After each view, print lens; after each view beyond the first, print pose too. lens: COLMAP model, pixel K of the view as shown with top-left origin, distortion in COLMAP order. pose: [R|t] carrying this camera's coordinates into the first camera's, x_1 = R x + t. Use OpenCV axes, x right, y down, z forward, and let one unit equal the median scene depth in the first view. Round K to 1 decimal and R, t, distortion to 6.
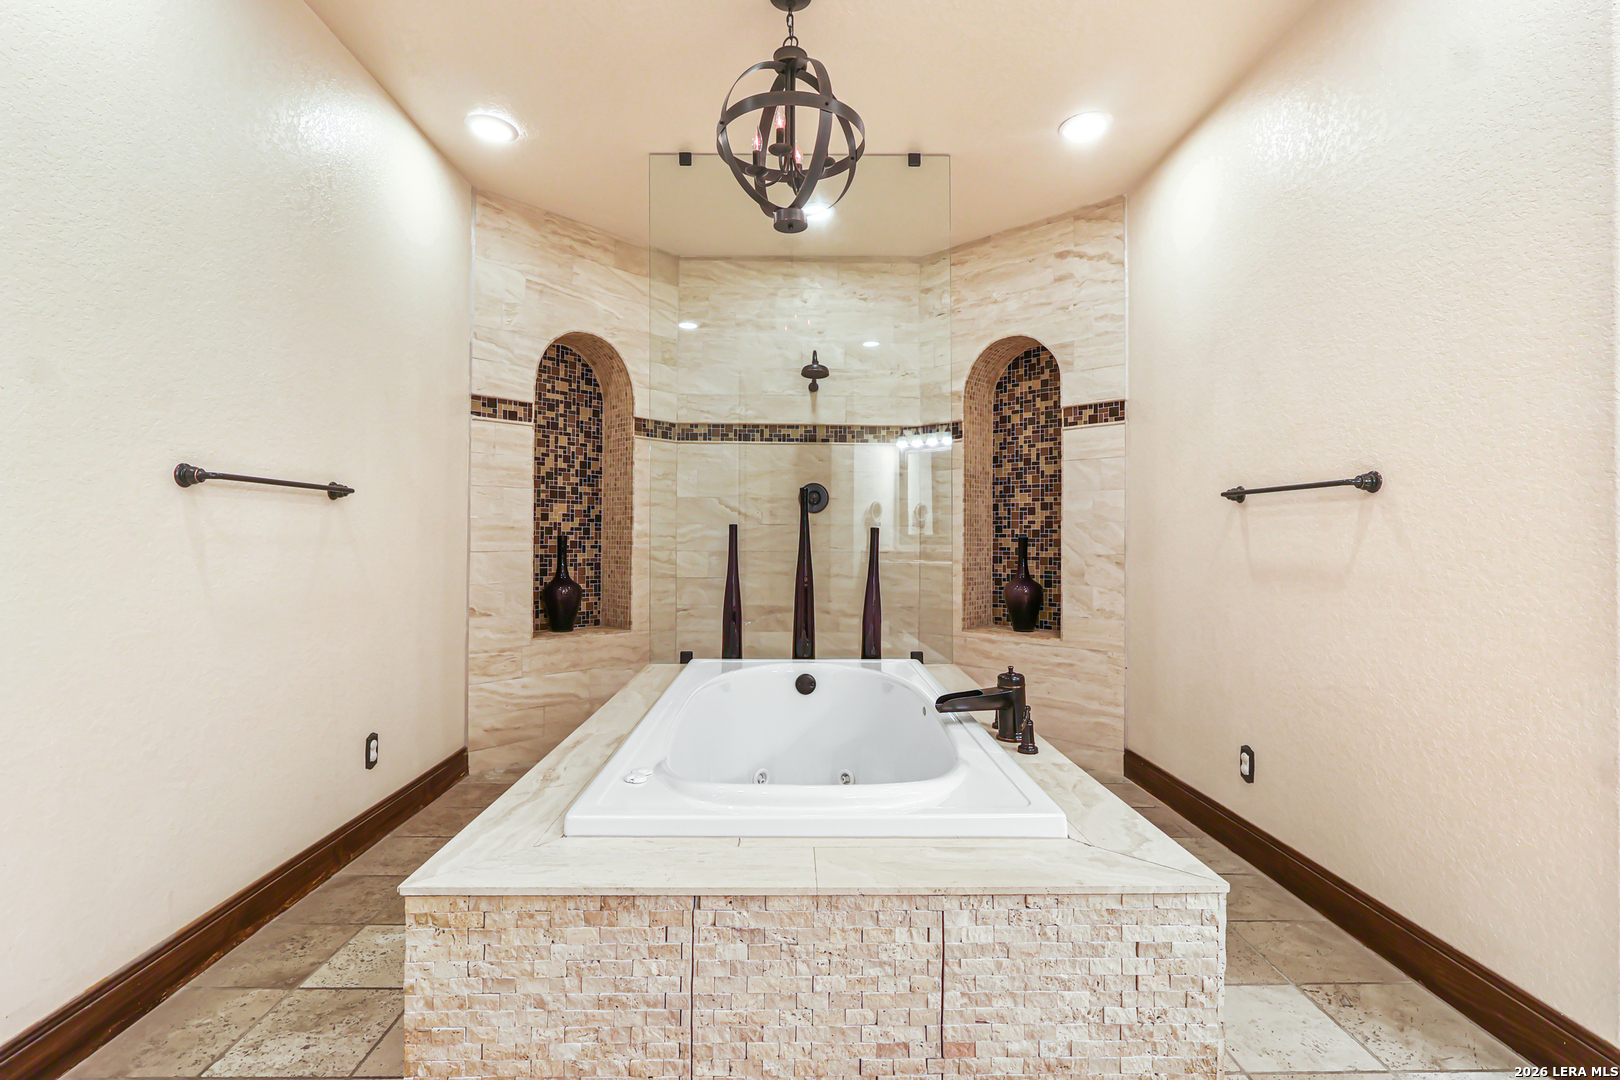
lens RADIAL K [[749.8, 0, 799.4], [0, 749.8, 532.4], [0, 0, 1]] dist [-0.004812, 0.001630]
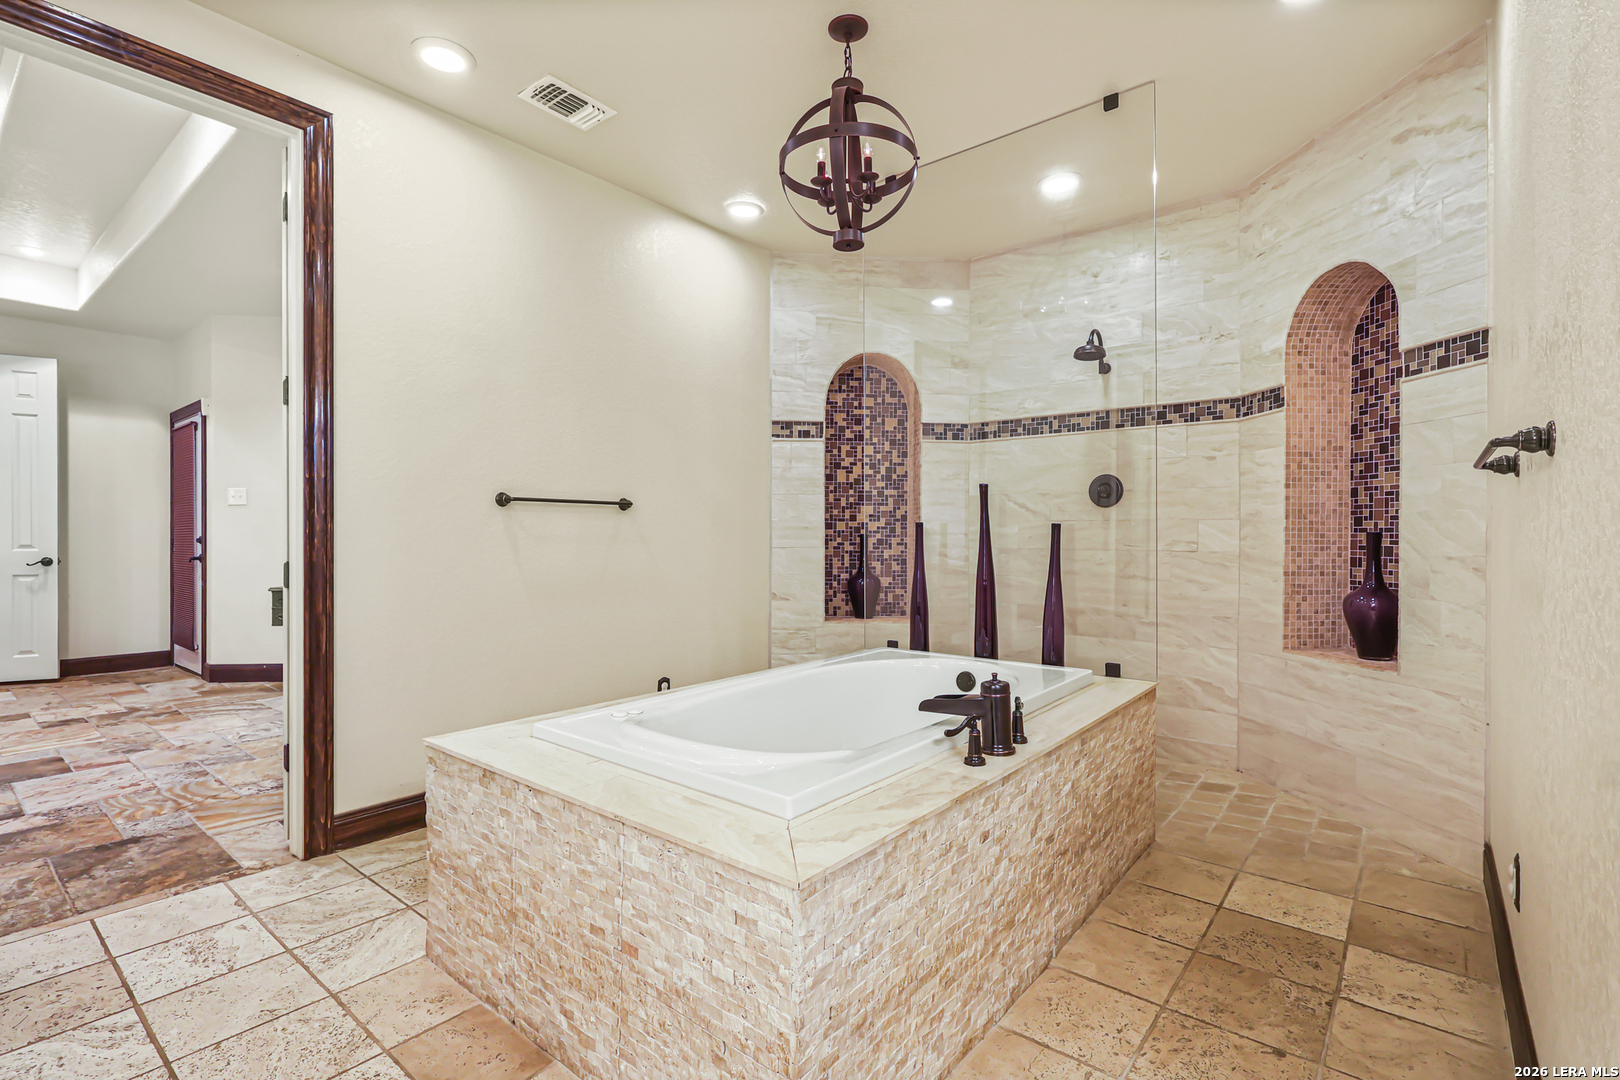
lens RADIAL K [[749.8, 0, 796.9], [0, 749.8, 540.2], [0, 0, 1]] dist [-0.004812, 0.001630]
pose [[0.760305, -0.001232, -0.649565, 0.383081], [0.009517, 0.999912, 0.009244, 0.002380], [0.649496, -0.013210, 0.760250, 0.078026]]
